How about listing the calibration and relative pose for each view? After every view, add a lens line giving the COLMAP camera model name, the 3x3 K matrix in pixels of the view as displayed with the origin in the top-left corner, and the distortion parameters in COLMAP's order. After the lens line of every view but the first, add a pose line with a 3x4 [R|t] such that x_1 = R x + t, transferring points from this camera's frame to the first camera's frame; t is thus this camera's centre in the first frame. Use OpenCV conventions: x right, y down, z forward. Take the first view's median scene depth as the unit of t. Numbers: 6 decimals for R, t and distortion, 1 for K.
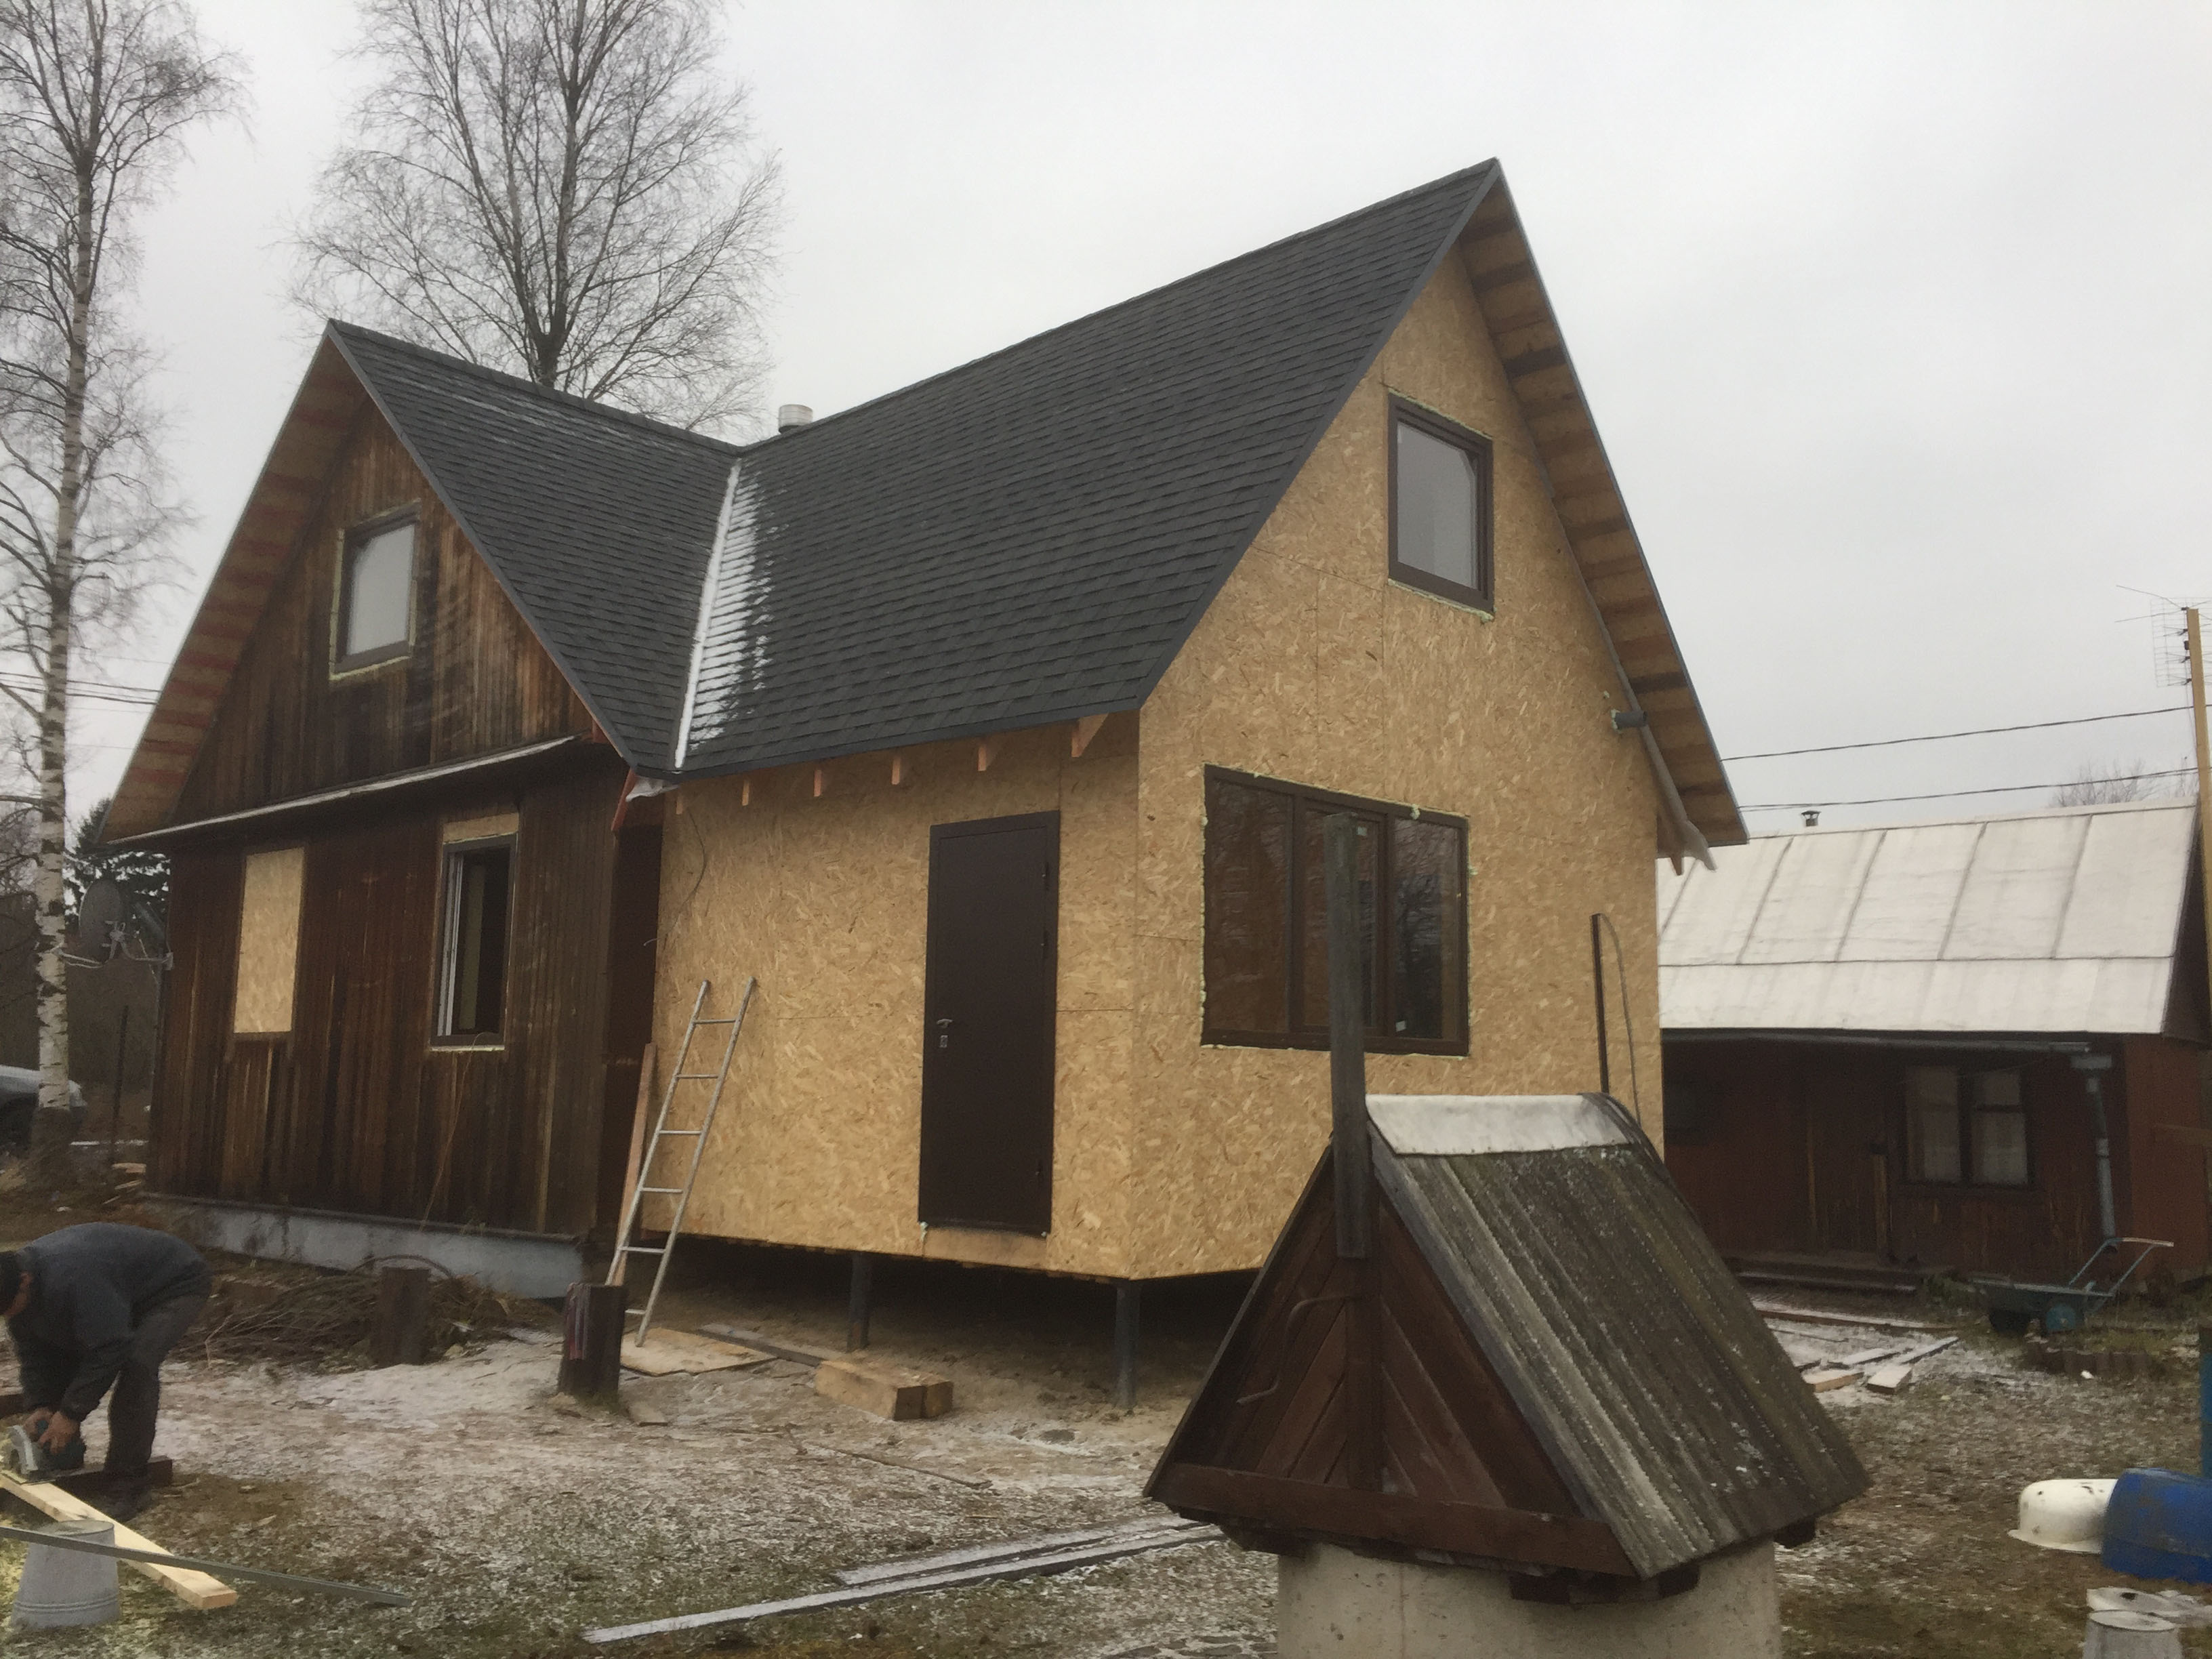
lens RADIAL K [[1876.7, 0, 1106.5], [0, 1876.7, 832.2], [0, 0, 1]] dist [0.023749, -0.040783]
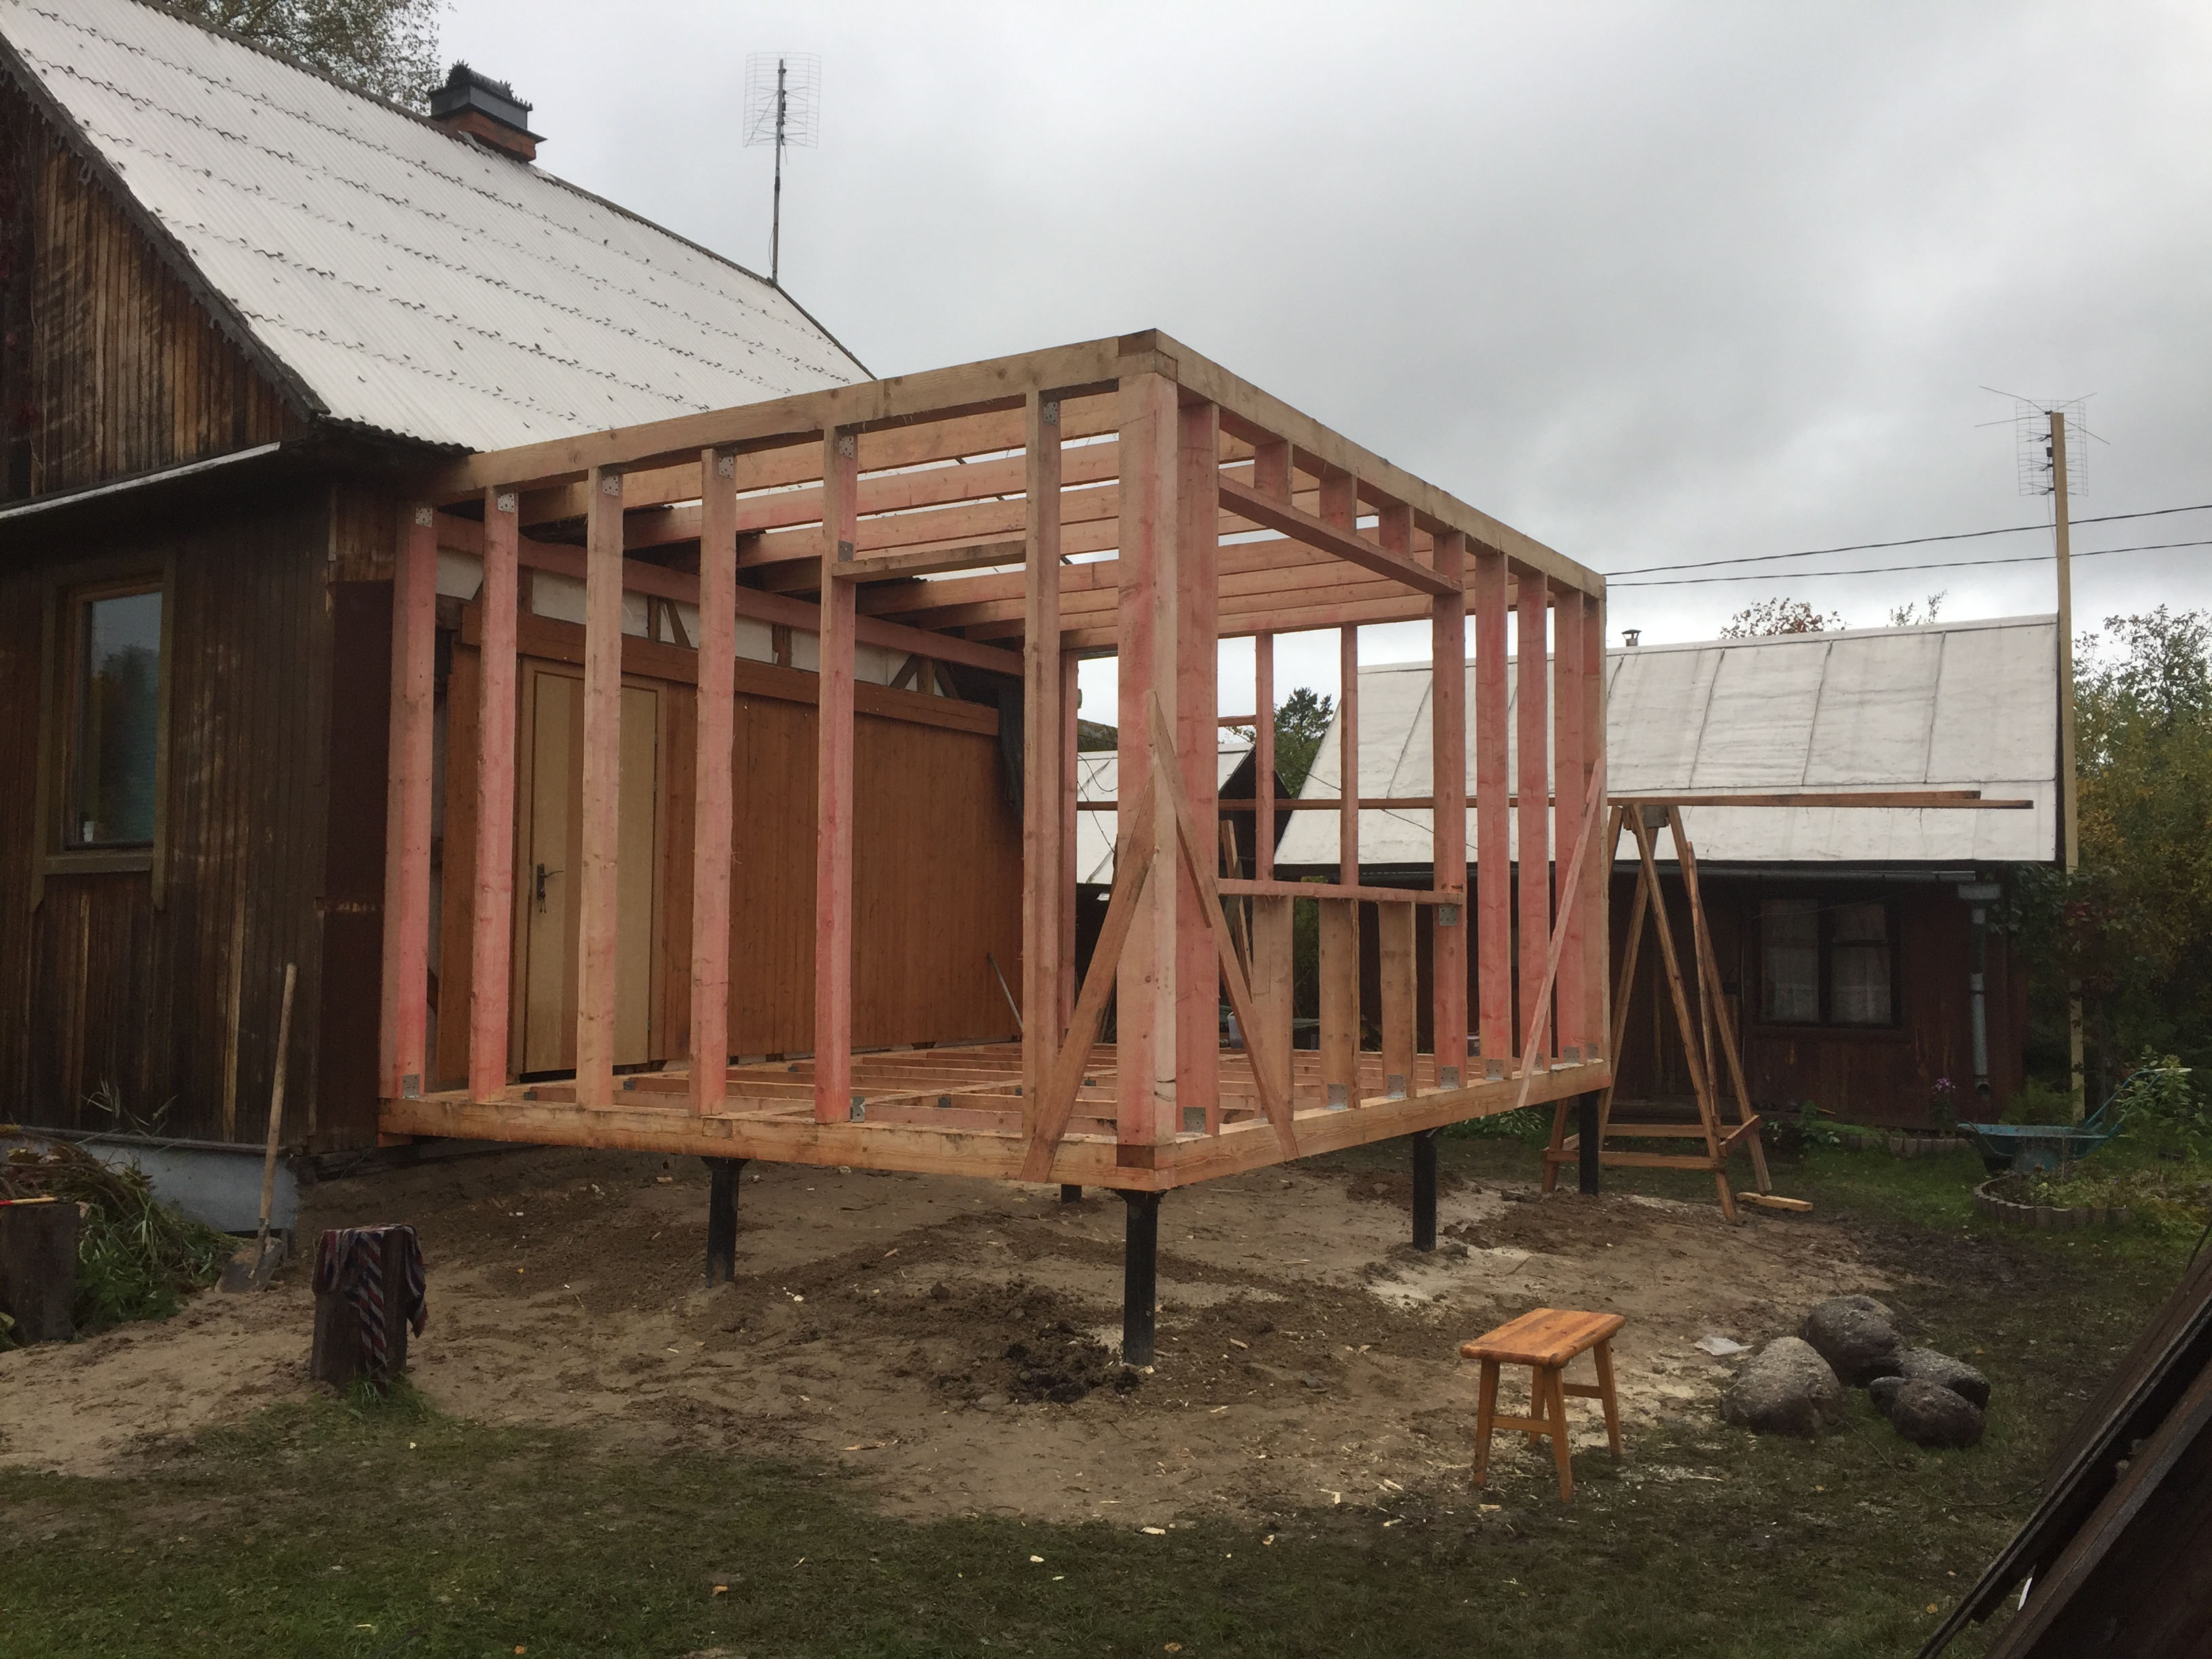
lens RADIAL K [[1876.7, 0, 1102.0], [0, 1876.7, 825.7], [0, 0, 1]] dist [0.023749, -0.040783]
pose [[0.979172, -0.003513, 0.203003, -0.091276], [-0.011378, 0.997330, 0.072140, 0.027214], [-0.202714, -0.072947, 0.976517, 0.180252]]
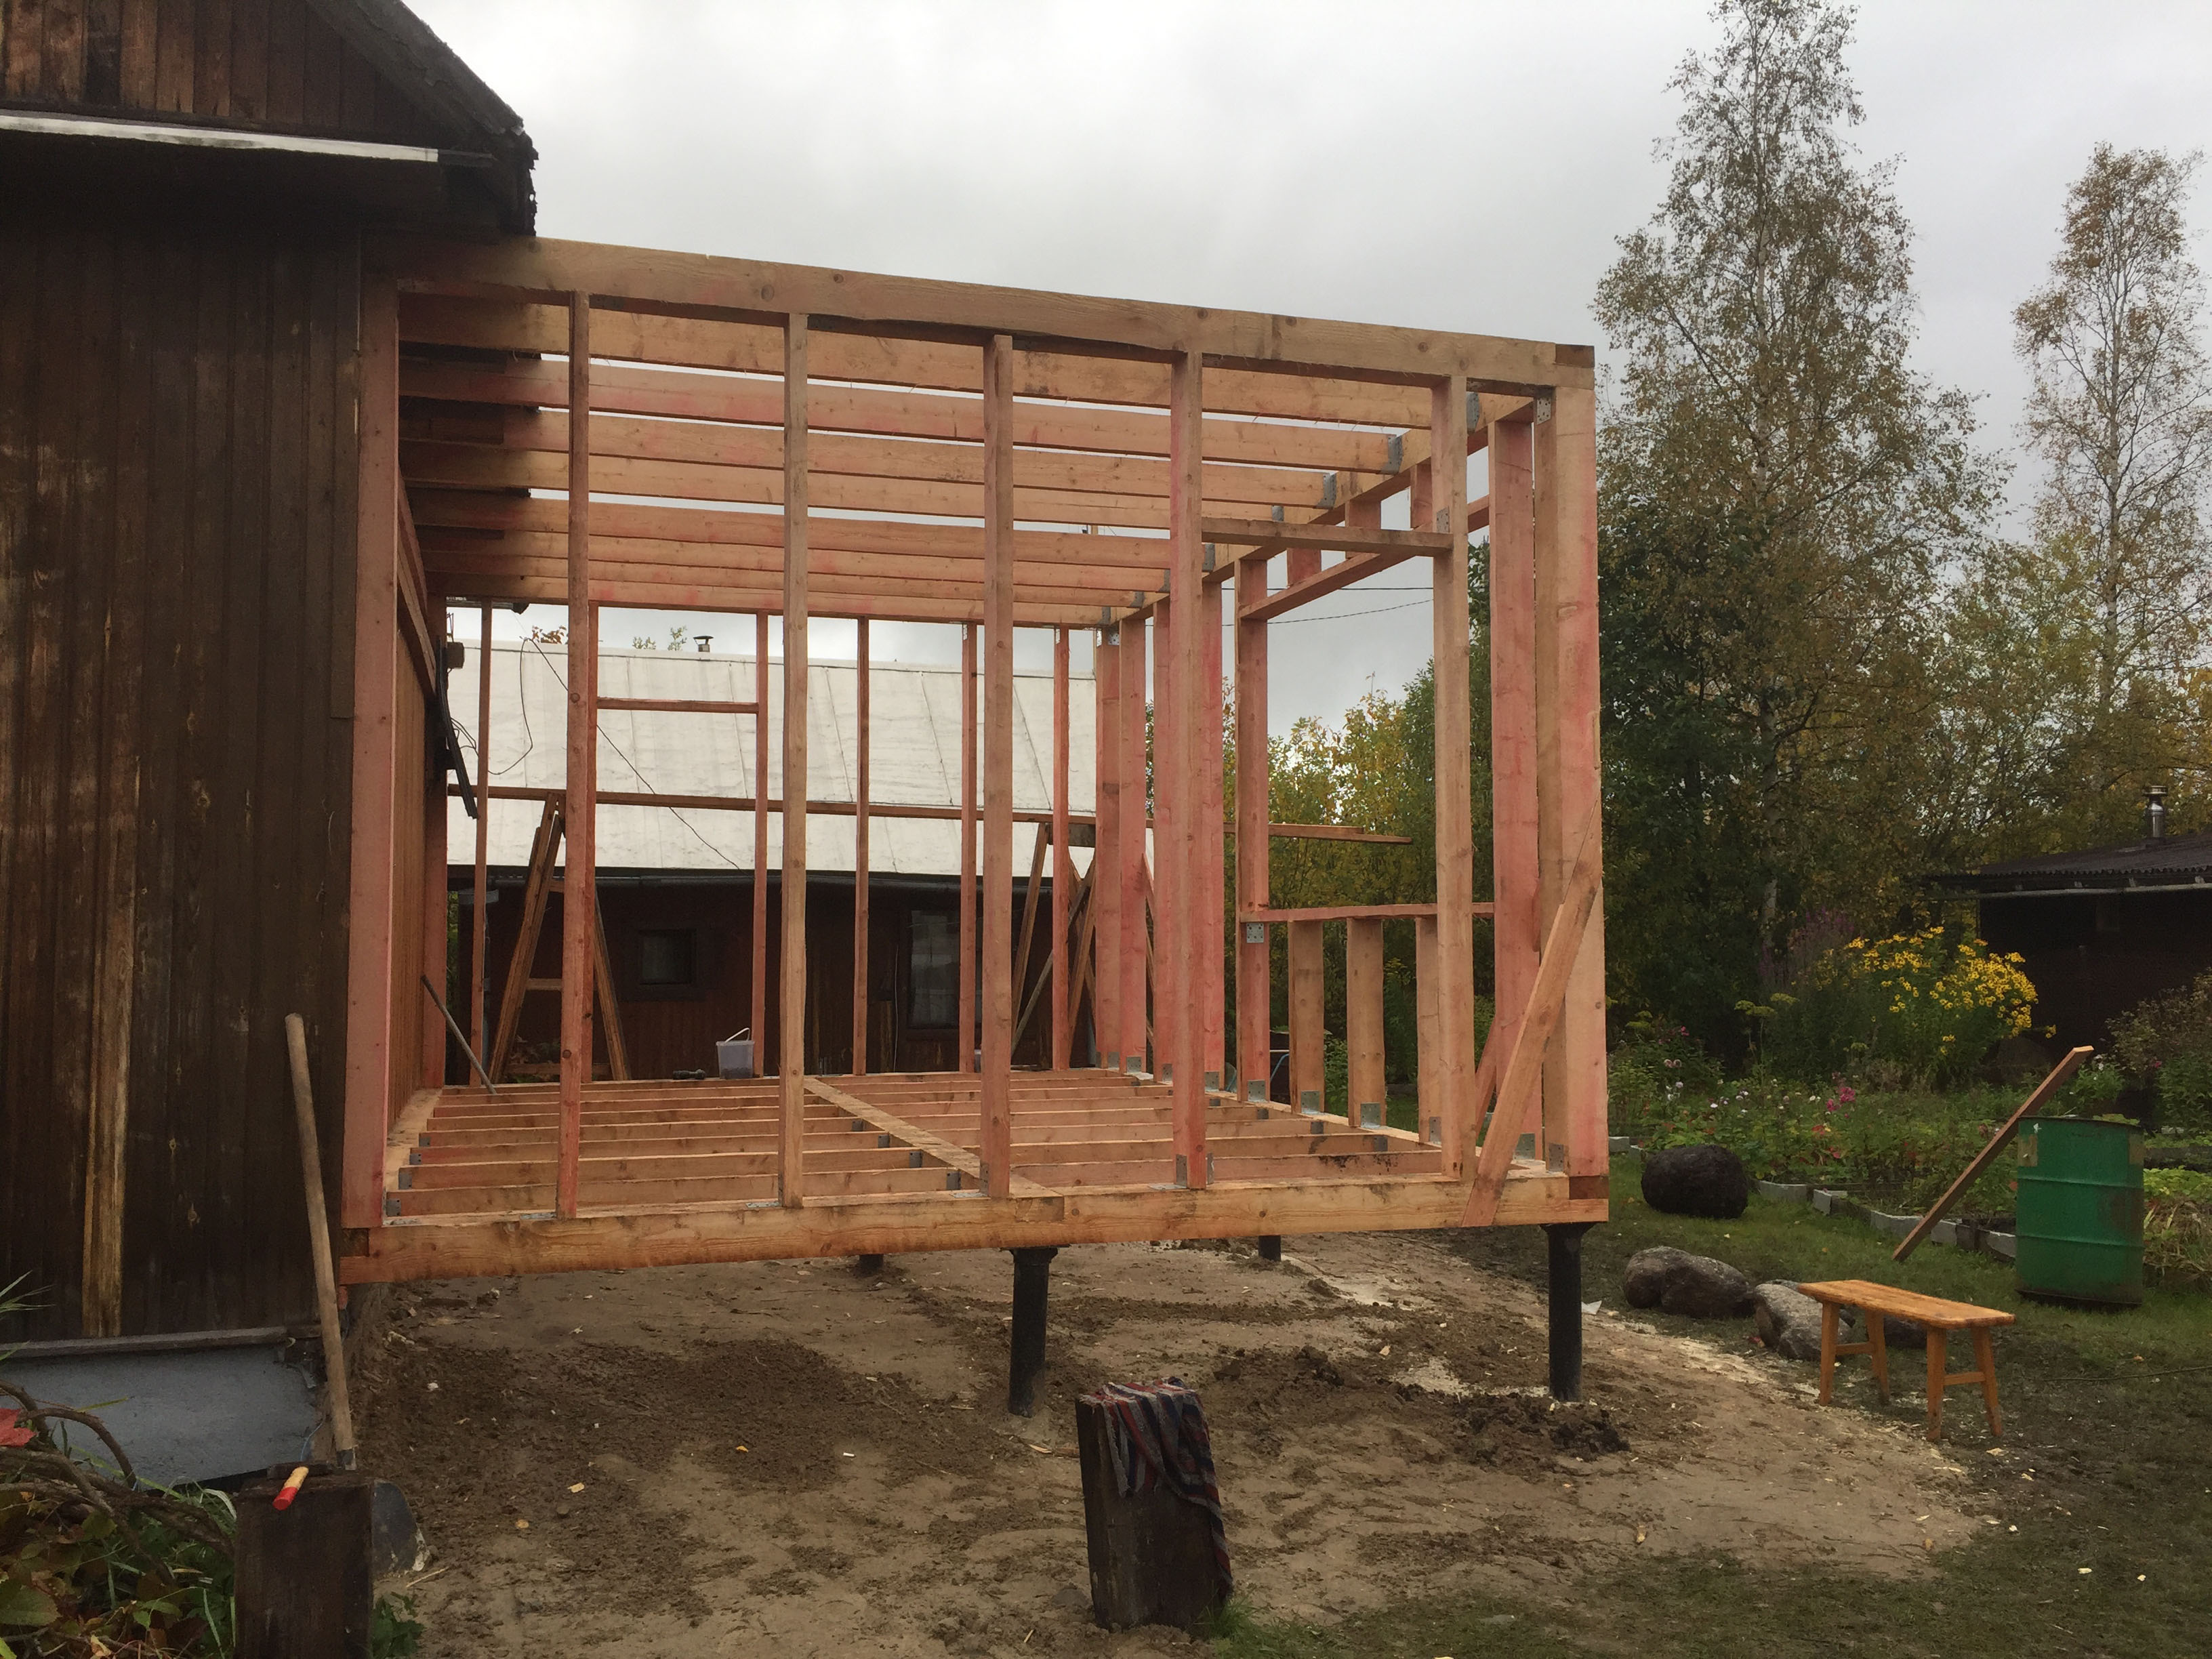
lens RADIAL K [[1876.7, 0, 1036.7], [0, 1876.7, 828.3], [0, 0, 1]] dist [0.023749, -0.040783]
pose [[0.517810, 0.033244, 0.854849, -0.419635], [-0.103898, 0.994292, 0.024268, 0.055925], [-0.849163, -0.101384, 0.518309, 0.483562]]
